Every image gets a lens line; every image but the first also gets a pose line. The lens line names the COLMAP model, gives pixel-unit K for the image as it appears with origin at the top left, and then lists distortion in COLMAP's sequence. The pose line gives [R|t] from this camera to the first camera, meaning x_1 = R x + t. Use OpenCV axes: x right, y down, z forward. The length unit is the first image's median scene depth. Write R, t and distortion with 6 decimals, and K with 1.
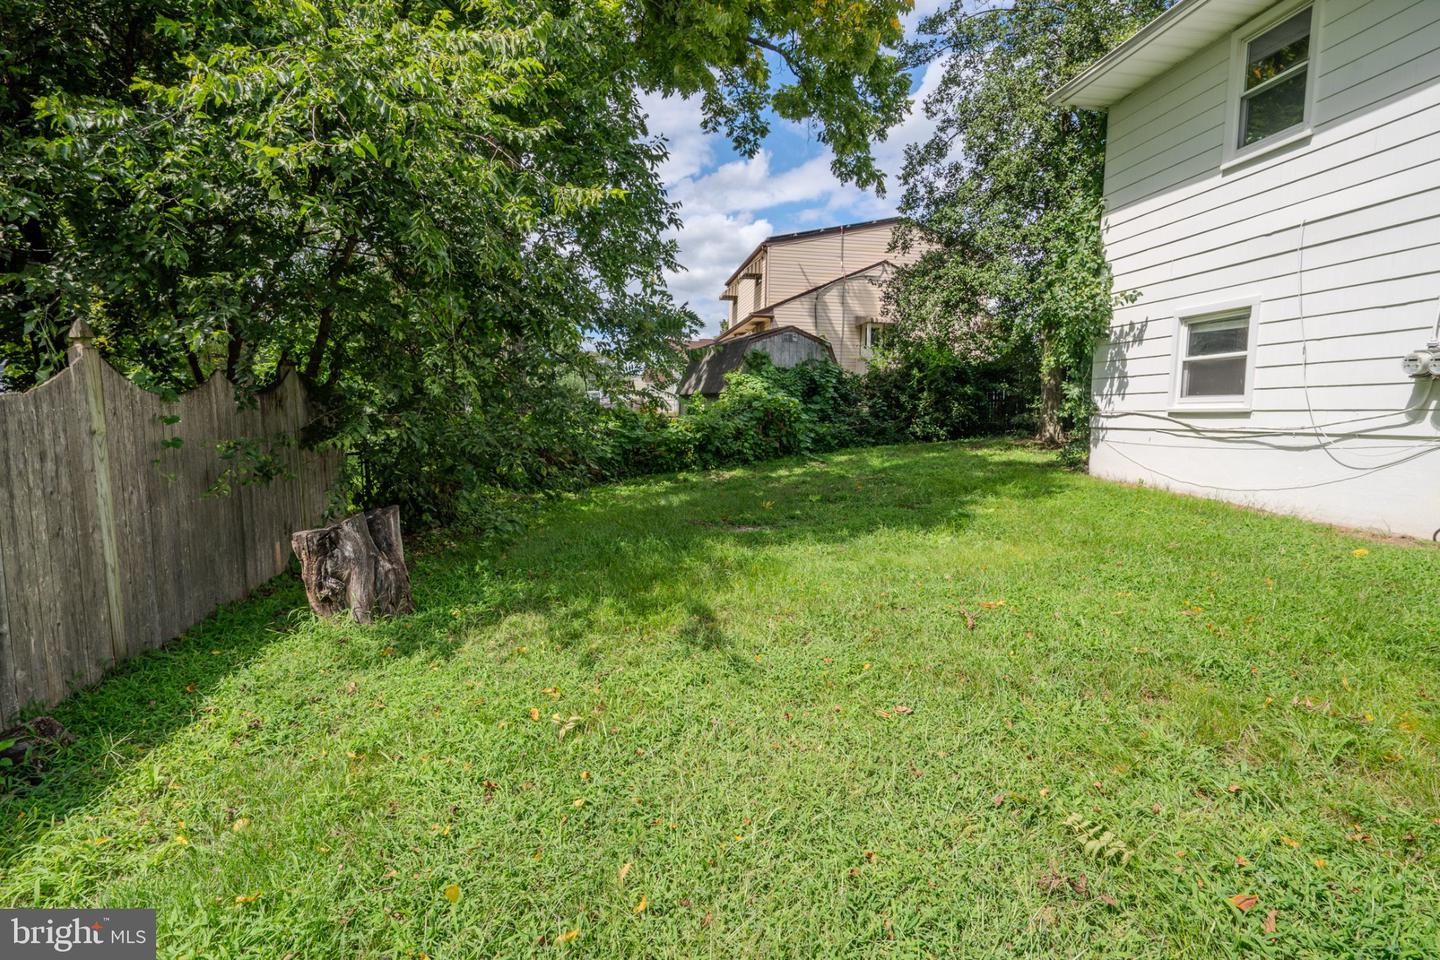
lens RADIAL K [[662.5, 0, 715.7], [0, 662.5, 483.0], [0, 0, 1]] dist [0.002459, 0.000330]
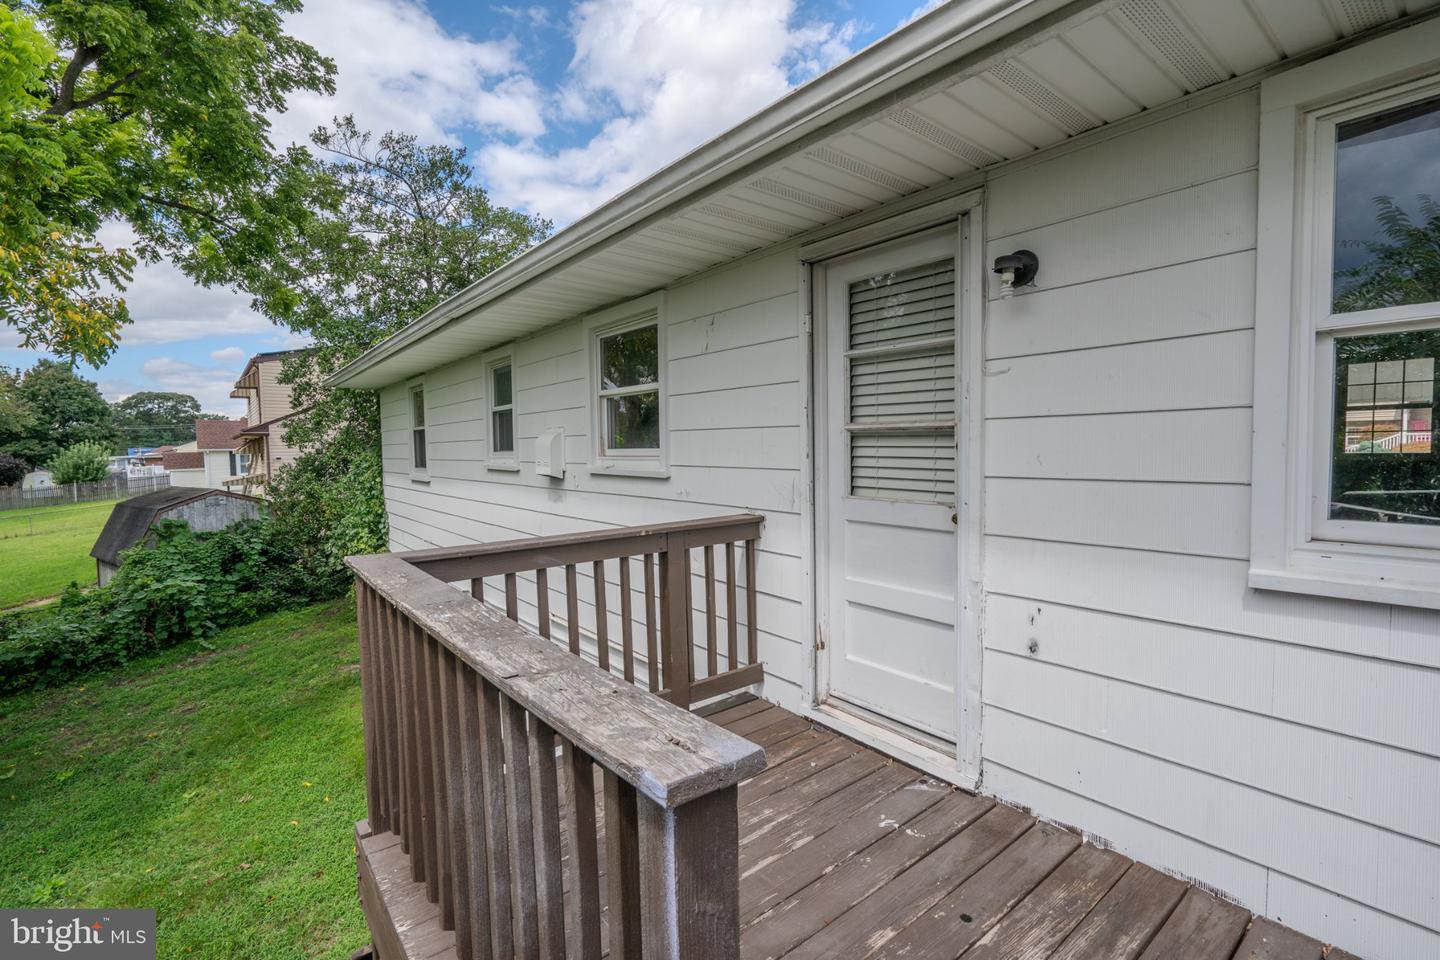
lens RADIAL K [[662.5, 0, 721.6], [0, 662.5, 475.1], [0, 0, 1]] dist [0.002459, 0.000330]
pose [[0.885104, -0.058958, 0.461643, 0.340729], [0.075142, 0.997032, -0.016734, -0.191767], [-0.459287, 0.049500, 0.886908, -0.256053]]
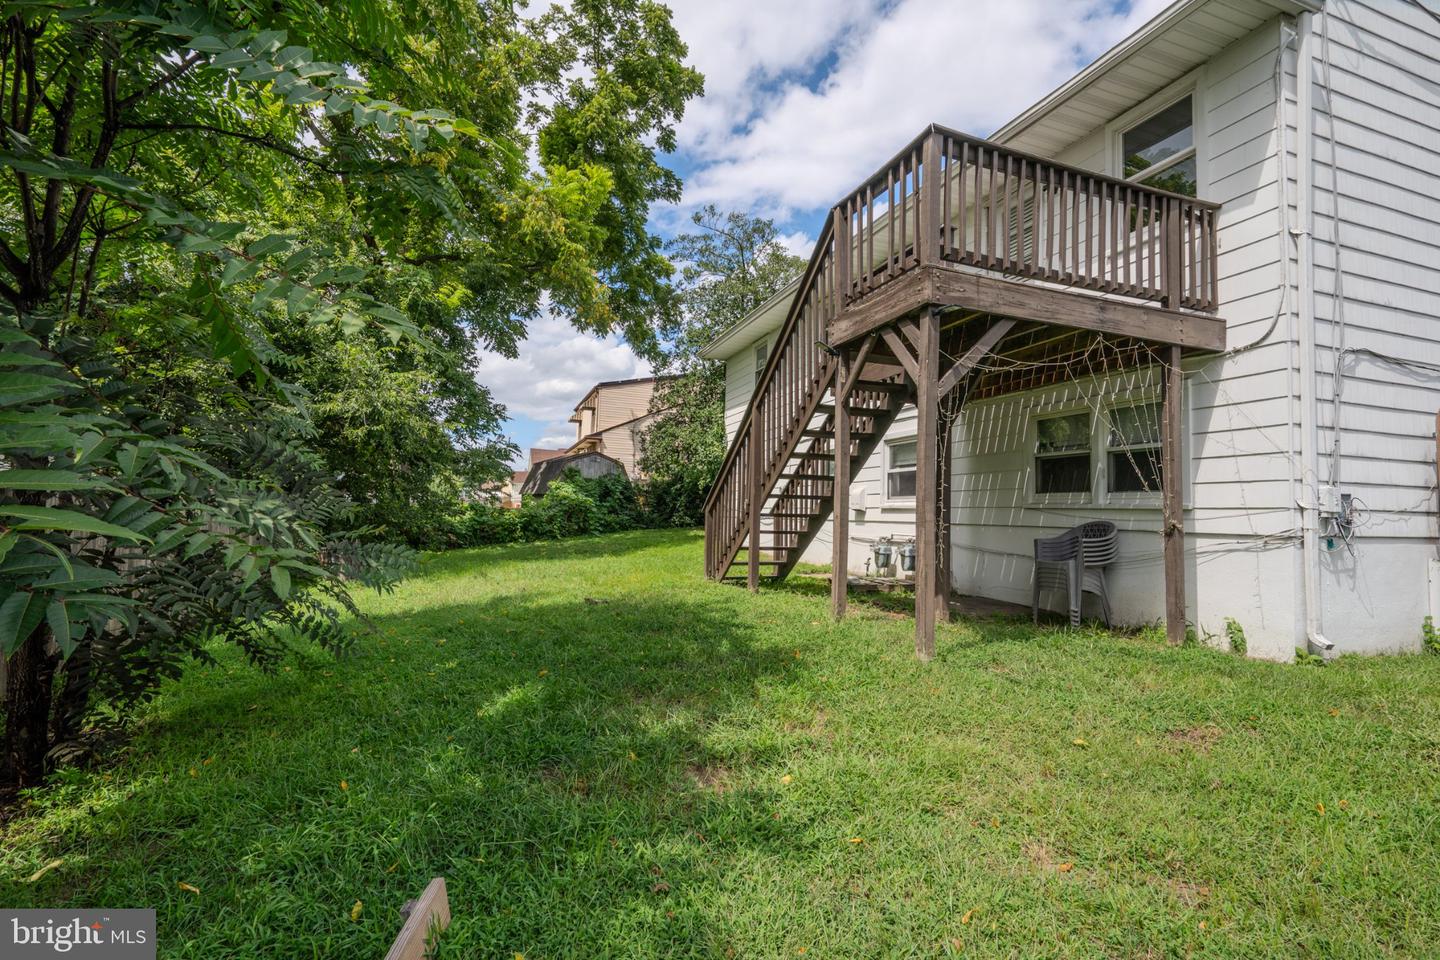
lens RADIAL K [[662.5, 0, 718.2], [0, 662.5, 484.0], [0, 0, 1]] dist [0.002459, 0.000330]
pose [[0.983829, 0.021460, 0.177818, 0.125157], [0.005198, 0.988957, -0.148111, 0.067590], [-0.179033, 0.146640, 0.972854, -0.548998]]
